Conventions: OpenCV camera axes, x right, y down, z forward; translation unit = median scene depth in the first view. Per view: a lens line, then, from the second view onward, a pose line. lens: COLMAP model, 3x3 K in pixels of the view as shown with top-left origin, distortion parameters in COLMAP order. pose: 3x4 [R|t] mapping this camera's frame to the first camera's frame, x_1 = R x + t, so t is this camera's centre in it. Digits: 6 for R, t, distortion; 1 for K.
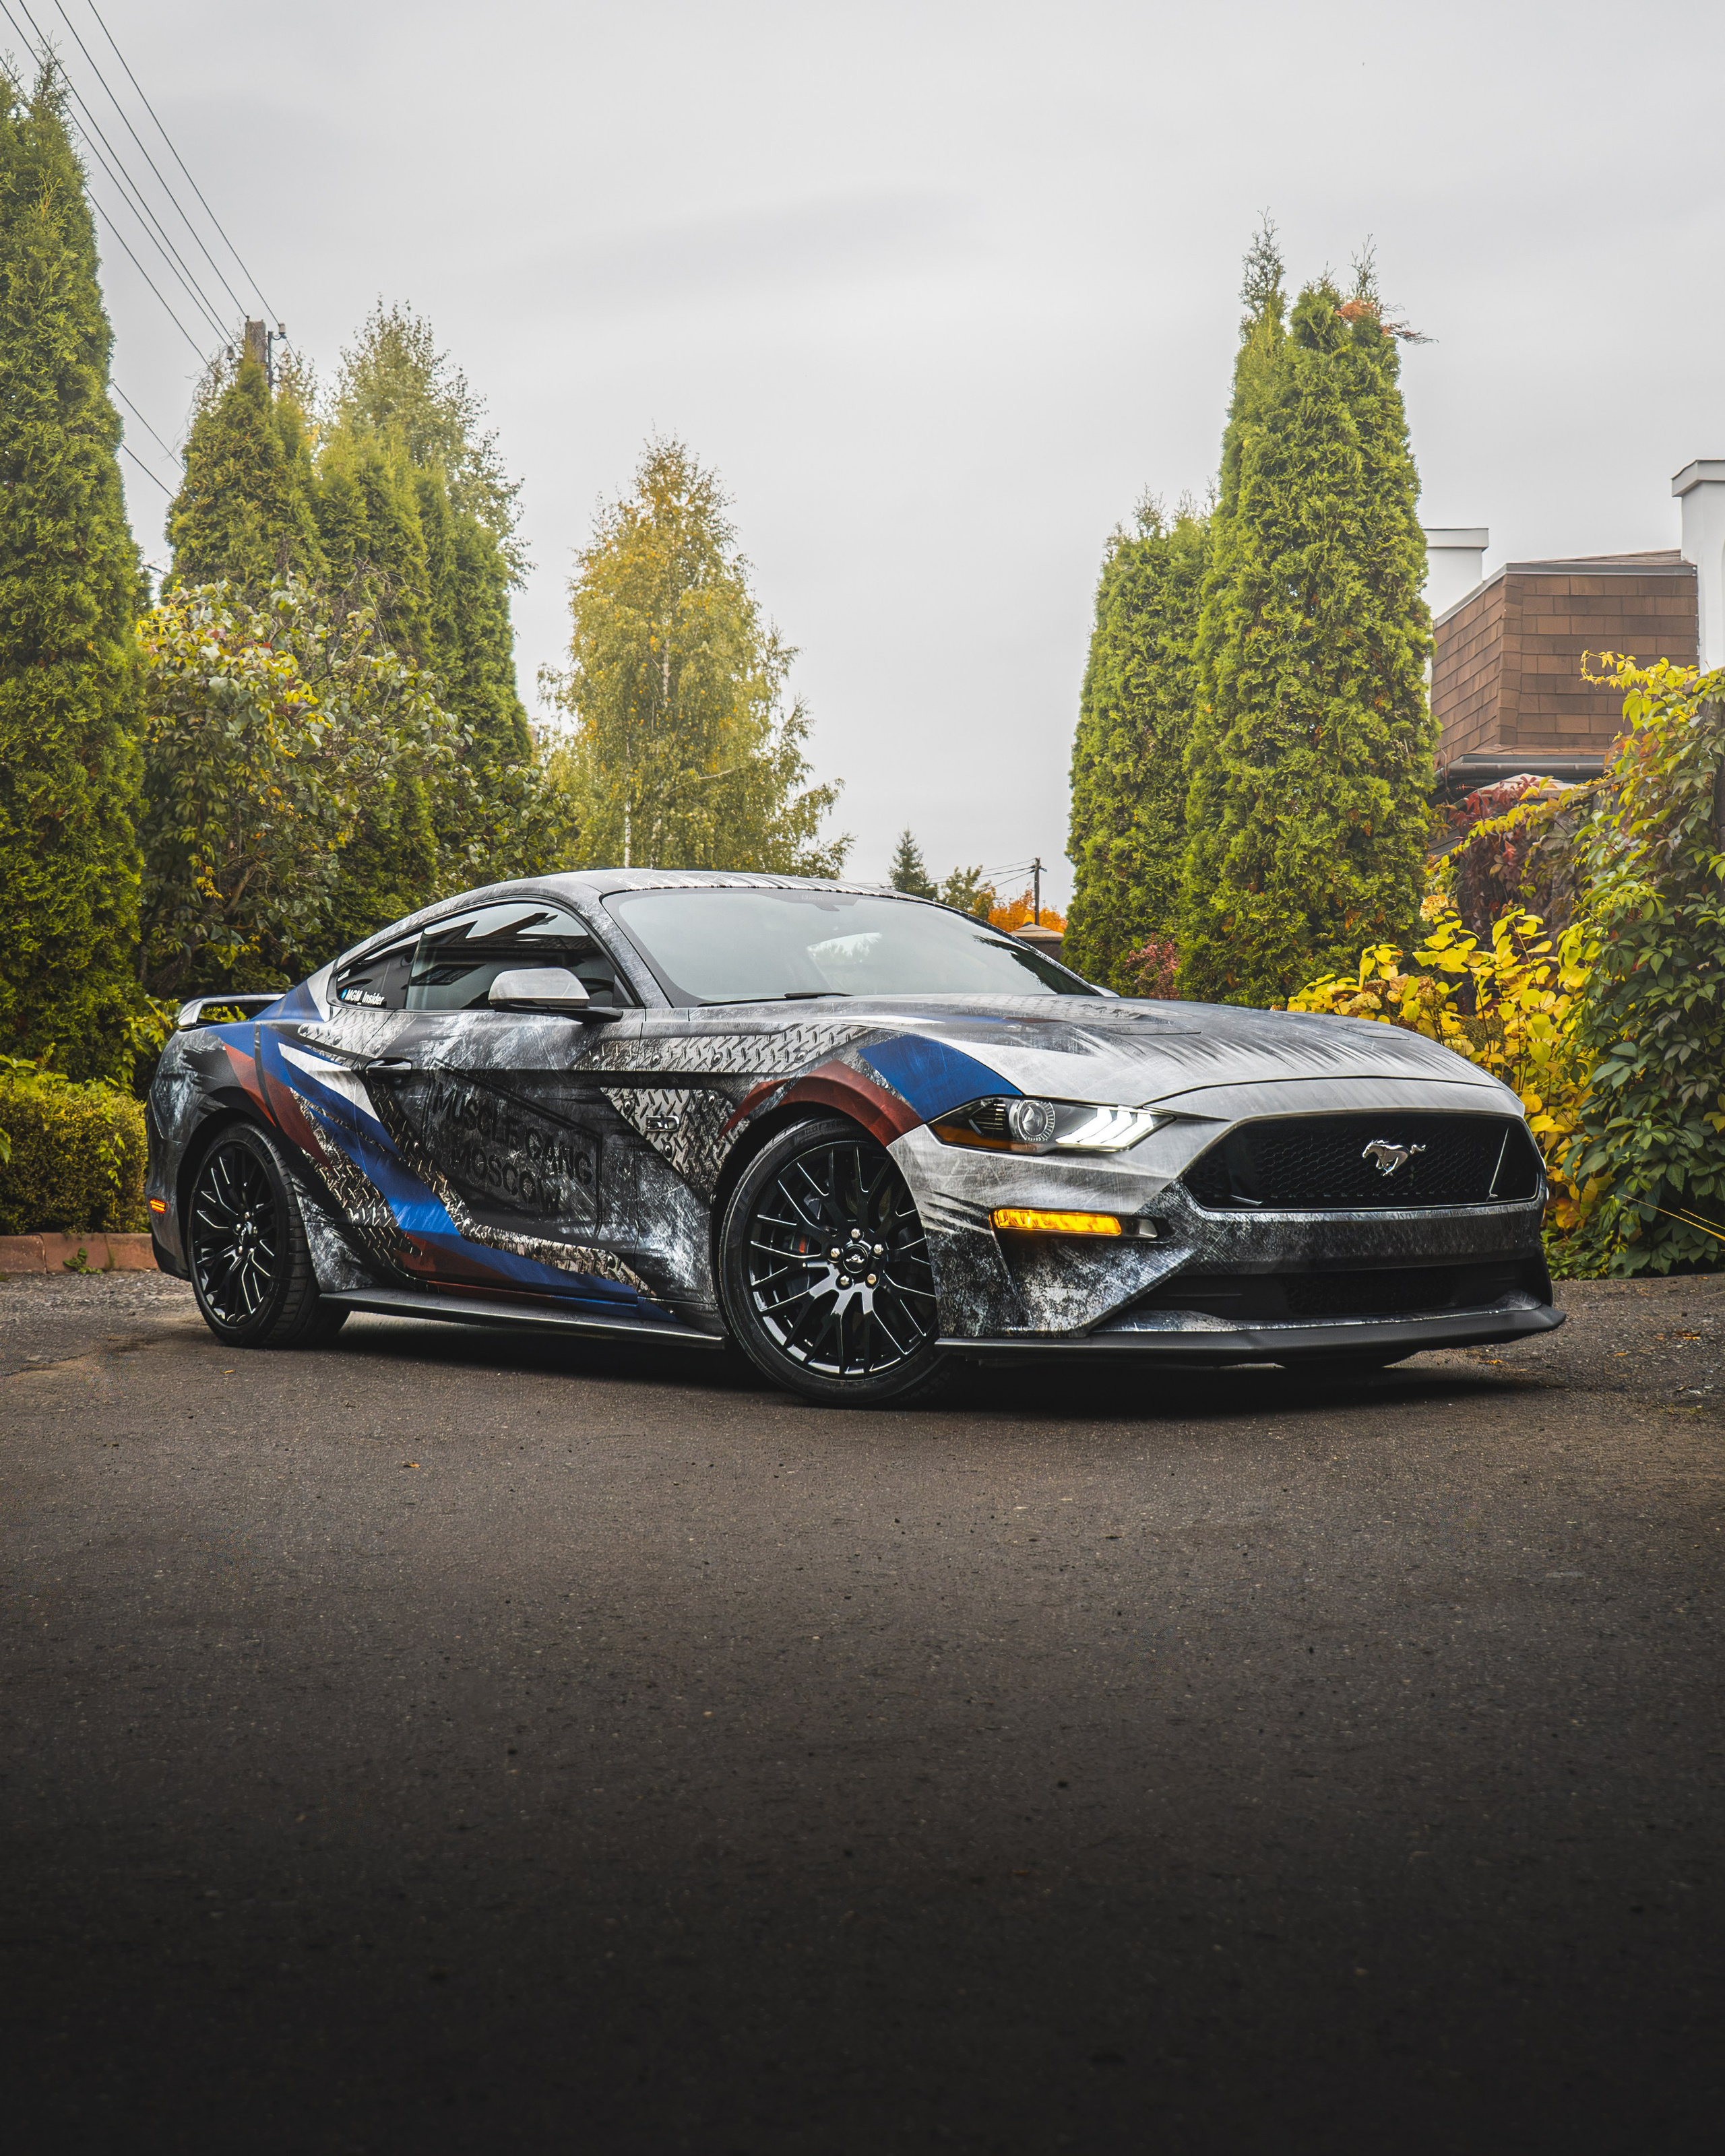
lens RADIAL K [[4204.1, 0, 862.5], [0, 4204.1, 1078.0], [0, 0, 1]] dist [-0.032051, -0.020374]
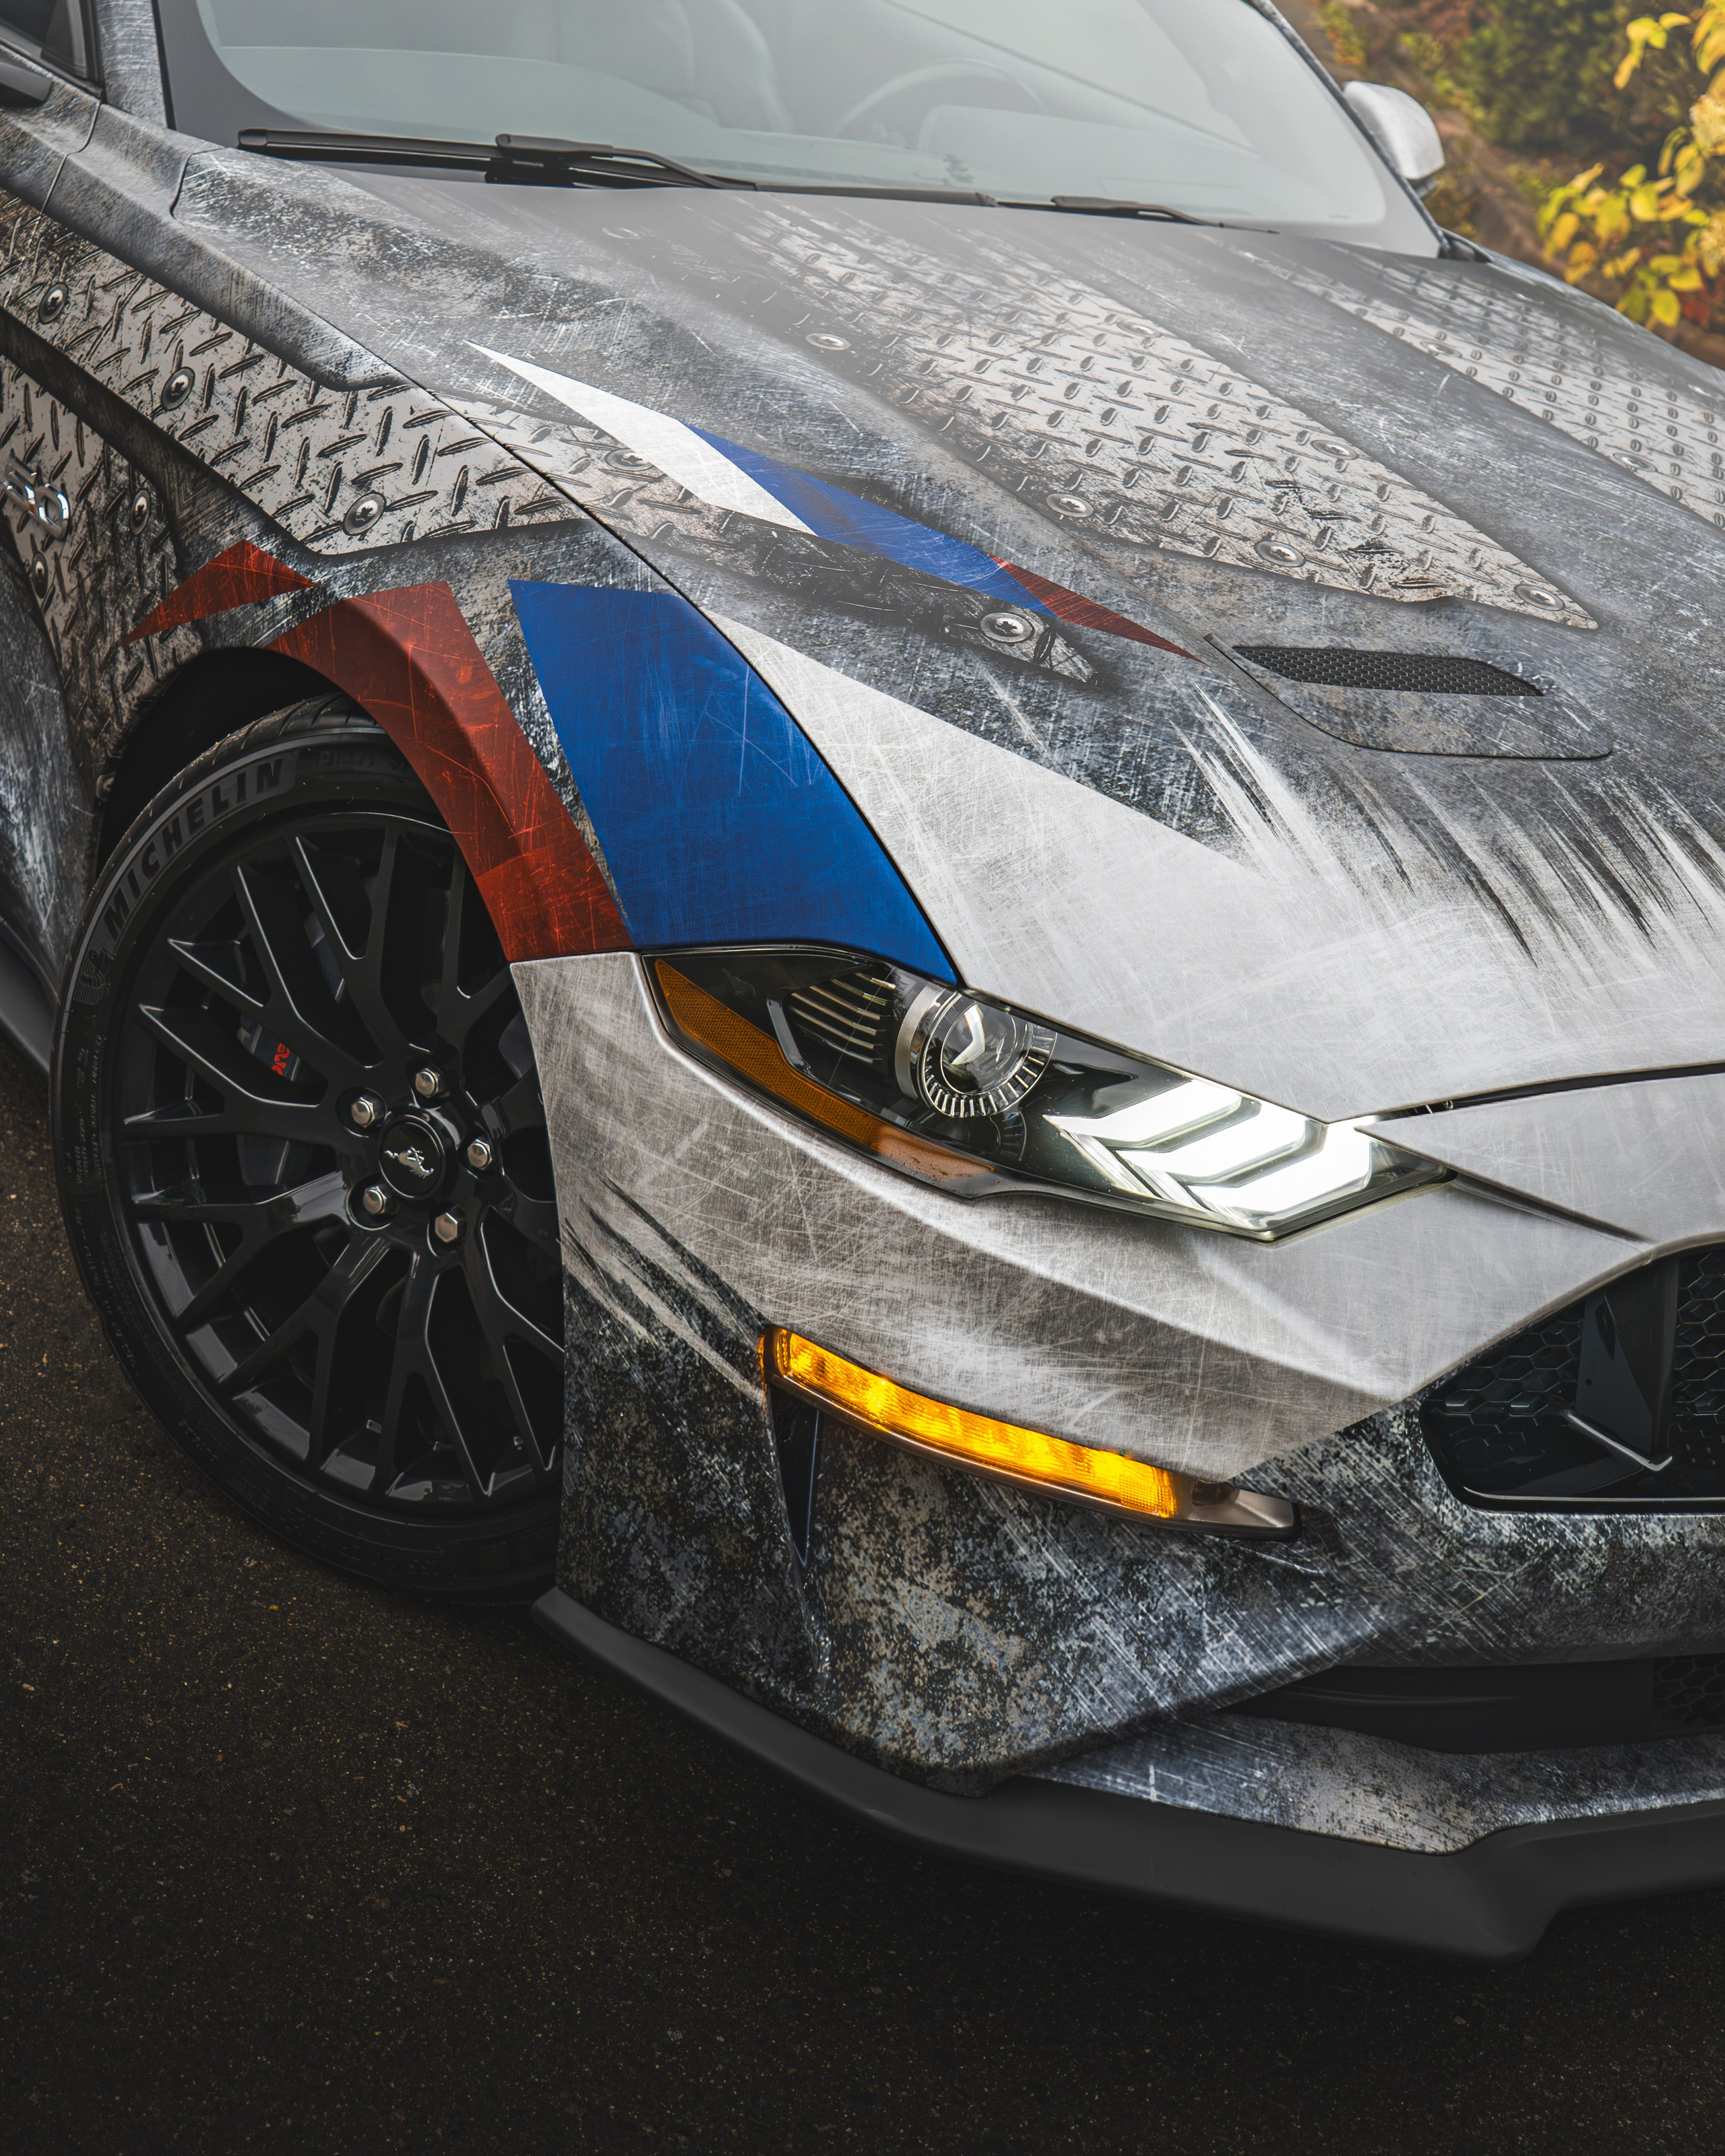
lens RADIAL K [[3945.8, 0, 862.5], [0, 3945.8, 1078.0], [0, 0, 1]] dist [0.057226, -0.101667]
pose [[0.976630, 0.214924, -0.001524, 0.033587], [-0.198497, 0.904659, 0.377081, -0.091484], [0.082423, -0.367966, 0.926179, 0.745394]]
